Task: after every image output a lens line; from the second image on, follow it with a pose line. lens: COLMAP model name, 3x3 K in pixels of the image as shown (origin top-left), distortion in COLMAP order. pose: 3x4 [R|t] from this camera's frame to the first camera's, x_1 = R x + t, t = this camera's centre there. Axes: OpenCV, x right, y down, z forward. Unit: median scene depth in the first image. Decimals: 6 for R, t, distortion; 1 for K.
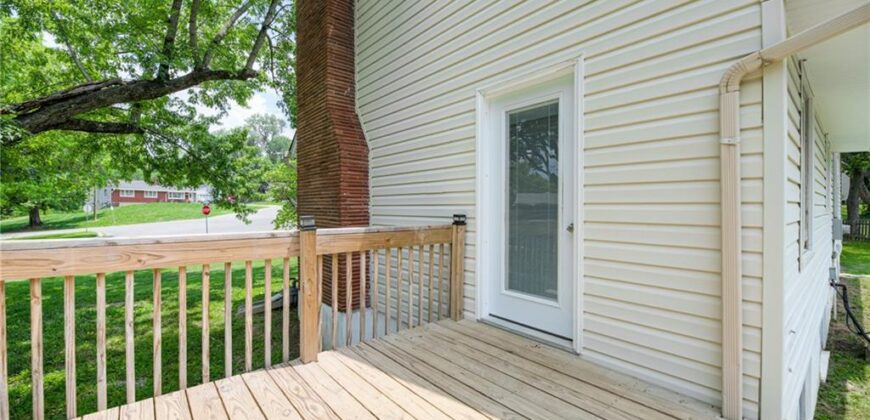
lens RADIAL K [[348.8, 0, 435.0], [0, 348.8, 210.0], [0, 0, 1]] dist [-0.001996, -0.000194]
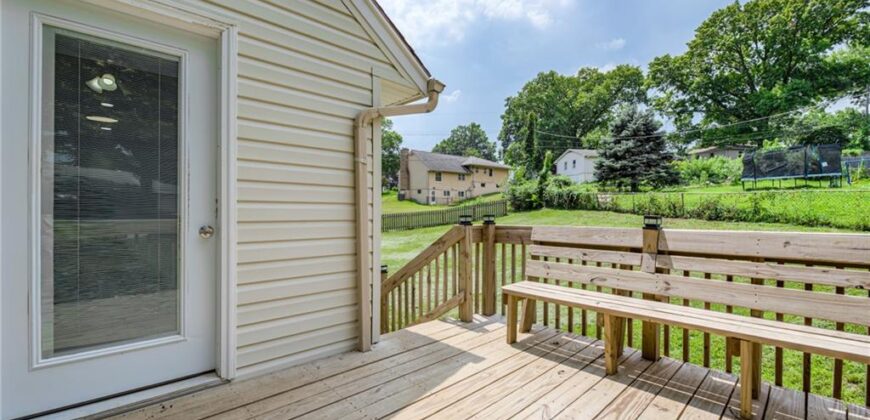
lens RADIAL K [[348.8, 0, 435.0], [0, 348.8, 210.0], [0, 0, 1]] dist [-0.001996, -0.000194]
pose [[-0.035832, -0.007984, 0.999326, -0.429786], [-0.001894, 0.999967, 0.007921, -0.004172], [-0.999356, -0.001609, -0.035846, 0.521030]]
